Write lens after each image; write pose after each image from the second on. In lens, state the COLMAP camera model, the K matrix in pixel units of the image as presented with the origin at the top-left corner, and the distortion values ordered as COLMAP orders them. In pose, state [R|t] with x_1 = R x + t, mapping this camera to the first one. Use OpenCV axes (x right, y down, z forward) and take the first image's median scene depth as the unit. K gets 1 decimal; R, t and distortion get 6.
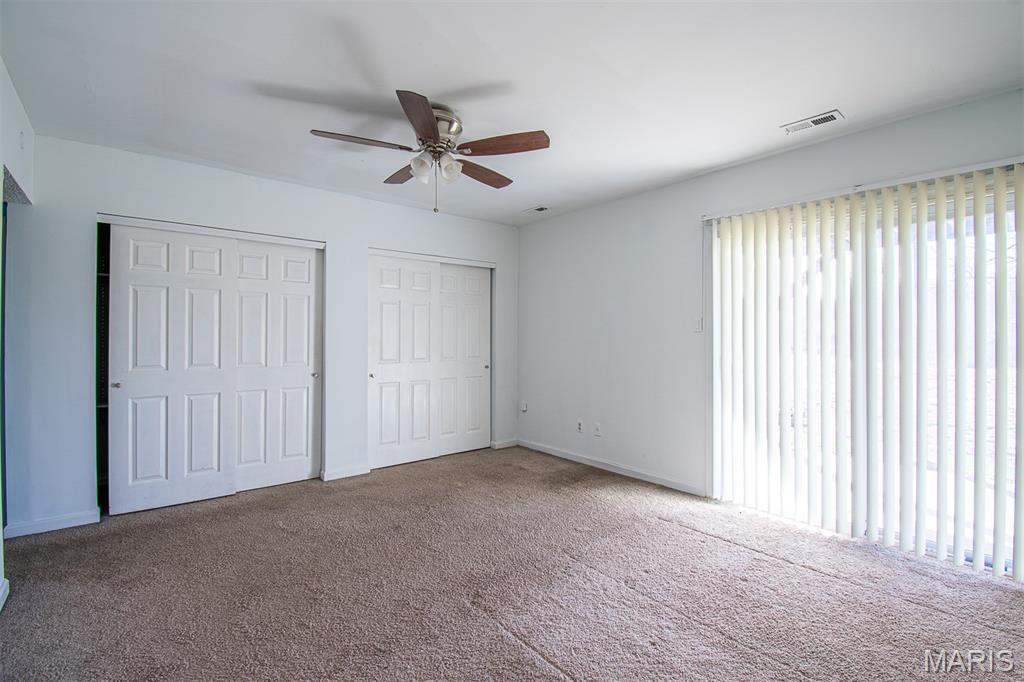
lens RADIAL K [[485.4, 0, 517.1], [0, 485.4, 338.3], [0, 0, 1]] dist [-0.005320, -0.001992]
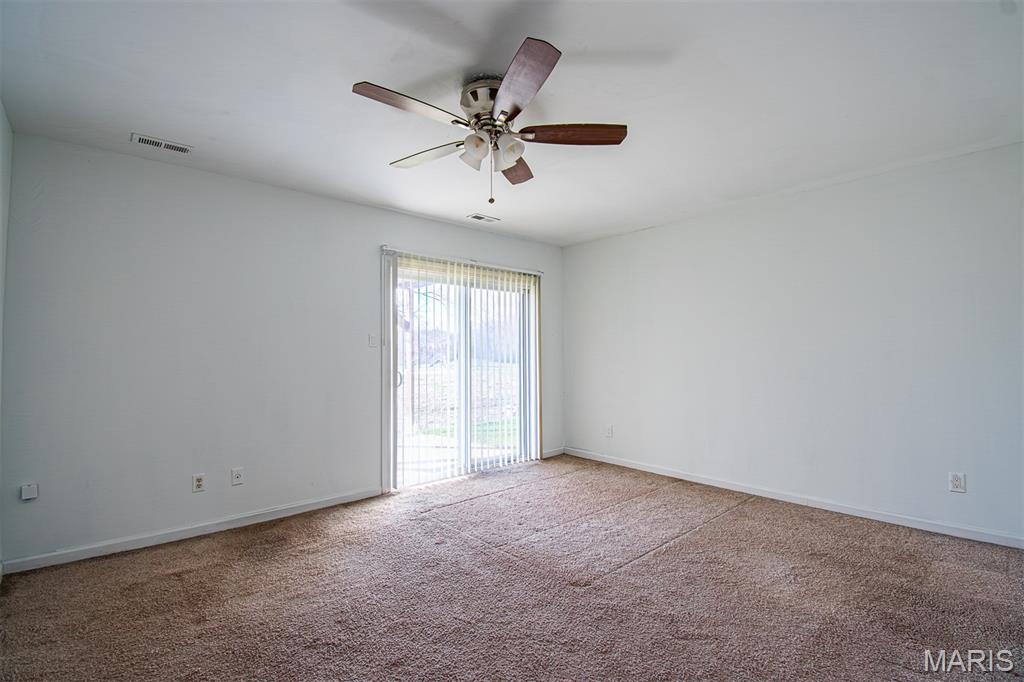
lens RADIAL K [[485.4, 0, 510.0], [0, 485.4, 343.4], [0, 0, 1]] dist [-0.005320, -0.001992]
pose [[-0.072806, 0.016065, 0.997217, -0.759332], [0.008835, 0.999841, -0.015463, -0.002673], [-0.997307, 0.007685, -0.072936, 0.780884]]
